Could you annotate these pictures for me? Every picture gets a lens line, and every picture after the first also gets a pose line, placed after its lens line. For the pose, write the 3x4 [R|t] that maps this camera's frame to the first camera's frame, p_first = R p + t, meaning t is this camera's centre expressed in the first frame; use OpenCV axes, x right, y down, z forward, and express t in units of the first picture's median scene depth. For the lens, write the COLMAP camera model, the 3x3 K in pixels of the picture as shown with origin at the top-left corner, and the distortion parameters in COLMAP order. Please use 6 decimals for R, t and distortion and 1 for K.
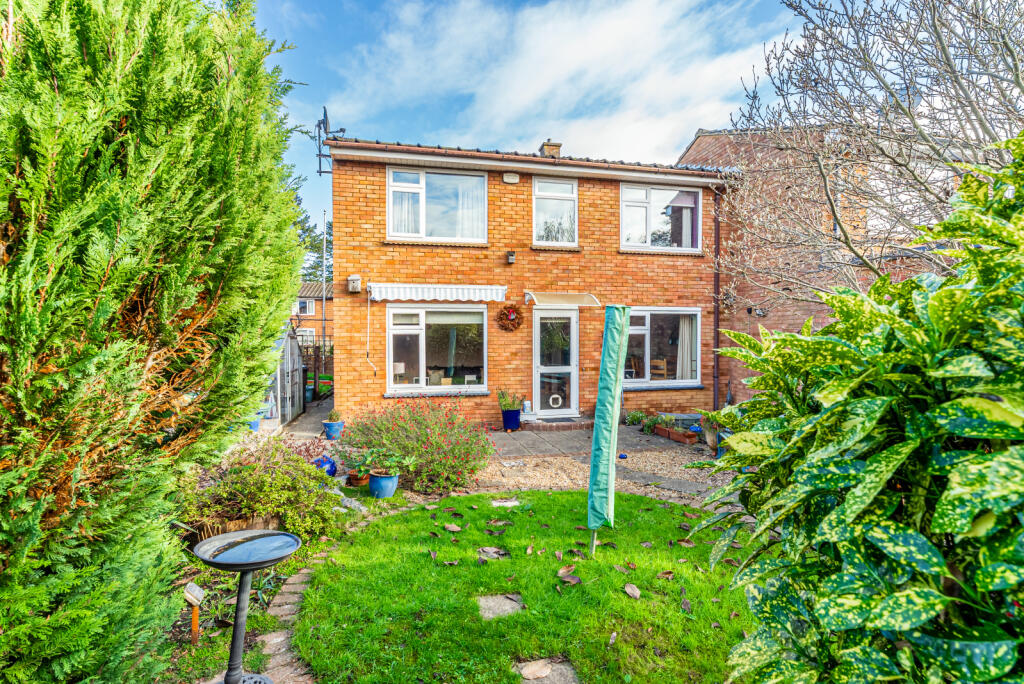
lens RADIAL K [[457.6, 0, 514.7], [0, 457.6, 341.7], [0, 0, 1]] dist [0.002559, 0.000145]
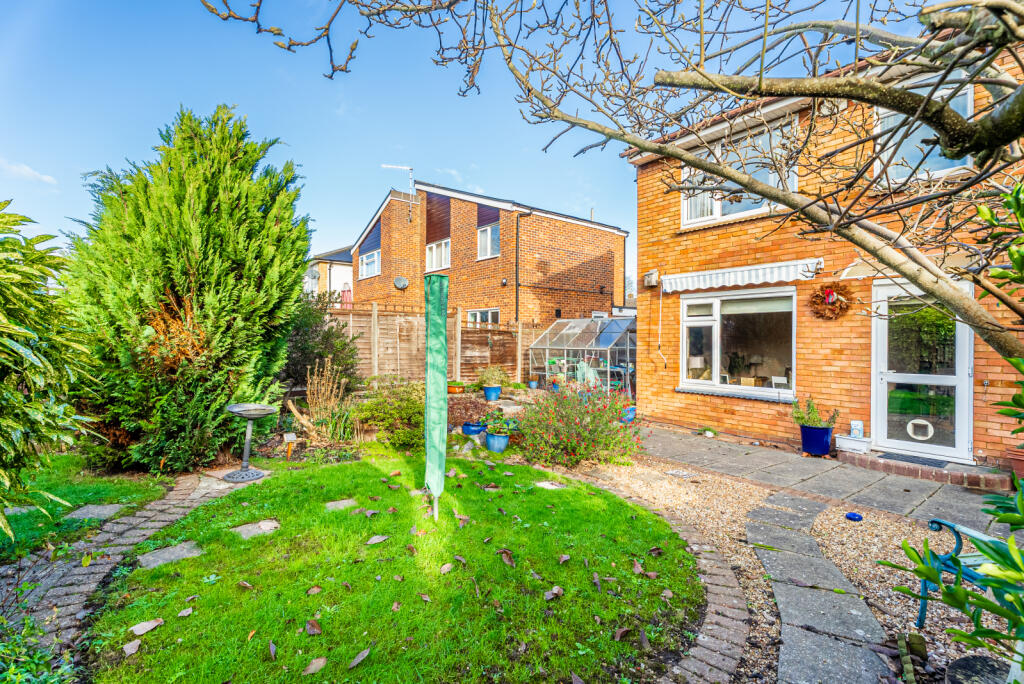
lens RADIAL K [[457.6, 0, 514.6], [0, 457.6, 339.1], [0, 0, 1]] dist [0.002559, 0.000145]
pose [[0.461883, 0.005102, -0.886926, 0.409916], [-0.018551, 0.999820, -0.003909, 0.020274], [0.886747, 0.018258, 0.461894, 0.233367]]
